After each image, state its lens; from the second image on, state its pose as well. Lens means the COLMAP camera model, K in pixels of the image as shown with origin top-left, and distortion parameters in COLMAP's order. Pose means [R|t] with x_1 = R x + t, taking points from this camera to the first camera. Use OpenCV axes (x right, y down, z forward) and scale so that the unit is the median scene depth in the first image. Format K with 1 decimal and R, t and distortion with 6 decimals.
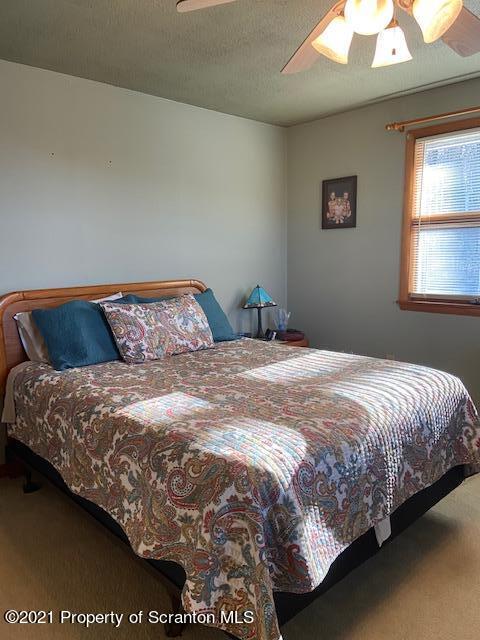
lens RADIAL K [[485.7, 0, 240.2], [0, 485.7, 312.8], [0, 0, 1]] dist [0.132954, -0.153022]
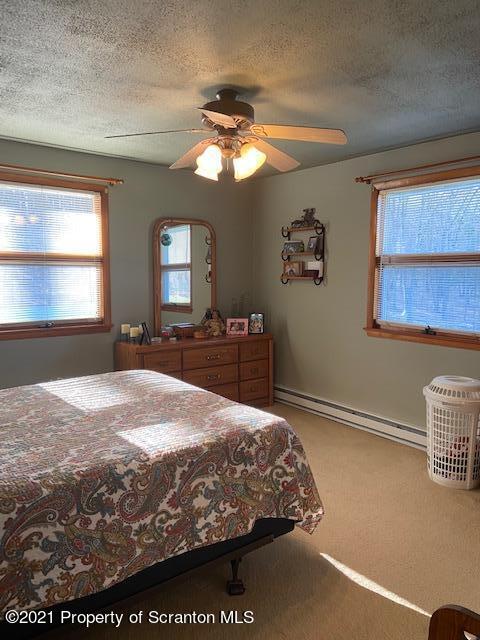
lens RADIAL K [[485.7, 0, 240.2], [0, 485.7, 312.8], [0, 0, 1]] dist [0.132954, -0.153022]
pose [[0.090179, -0.072363, 0.993293, -1.138566], [0.120653, 0.990805, 0.061228, -0.114925], [-0.988590, 0.114322, 0.098080, 0.675550]]
